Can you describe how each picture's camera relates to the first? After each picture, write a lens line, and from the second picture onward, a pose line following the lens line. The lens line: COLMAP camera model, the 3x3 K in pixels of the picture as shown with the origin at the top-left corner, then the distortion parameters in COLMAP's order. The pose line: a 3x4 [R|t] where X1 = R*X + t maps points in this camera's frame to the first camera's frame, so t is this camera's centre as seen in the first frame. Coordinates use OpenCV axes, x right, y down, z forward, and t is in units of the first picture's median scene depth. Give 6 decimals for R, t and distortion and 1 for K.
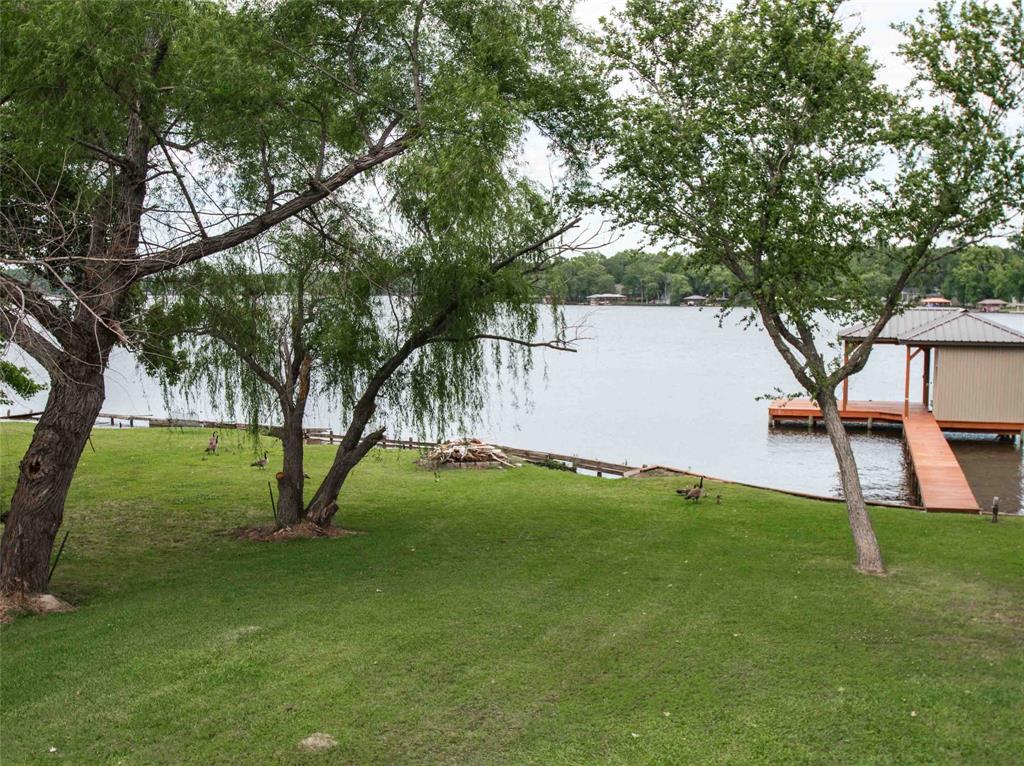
lens RADIAL K [[1170.2, 0, 515.9], [0, 1170.2, 381.7], [0, 0, 1]] dist [-0.082673, 0.000000]
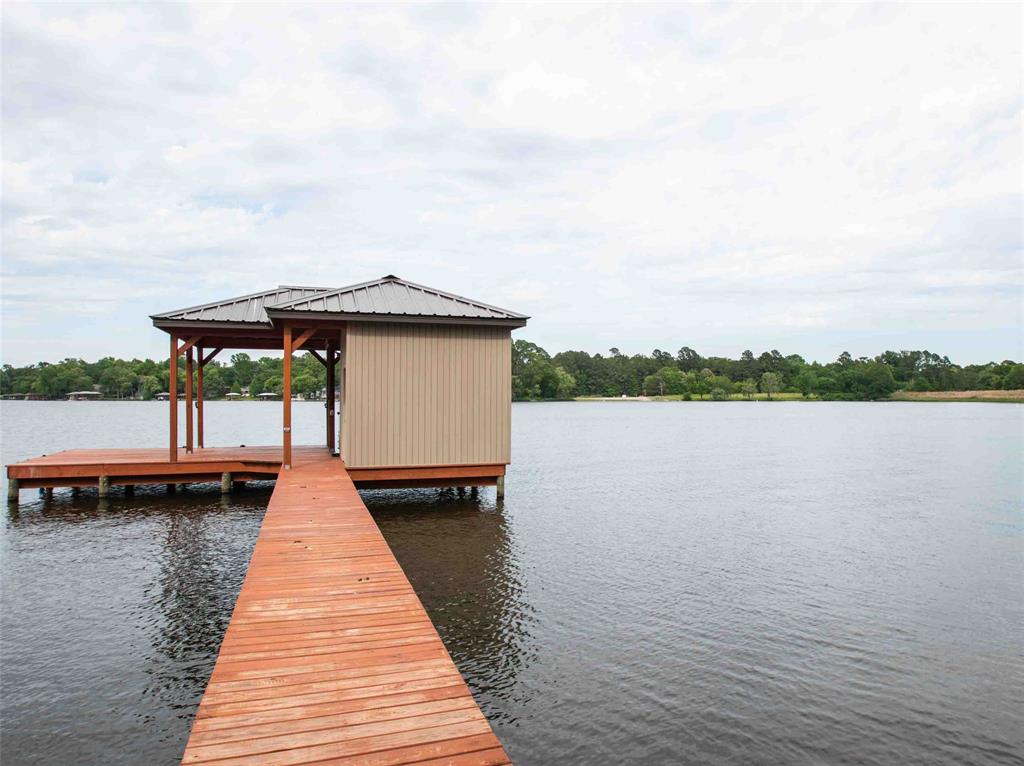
lens RADIAL K [[661.8, 0, 510.6], [0, 661.8, 387.7], [0, 0, 1]] dist [-0.003932, -0.000270]
pose [[0.833412, 0.011841, 0.552525, 0.428740], [0.048336, 0.994377, -0.094219, 0.047370], [-0.550534, 0.105230, 0.828154, 1.169709]]
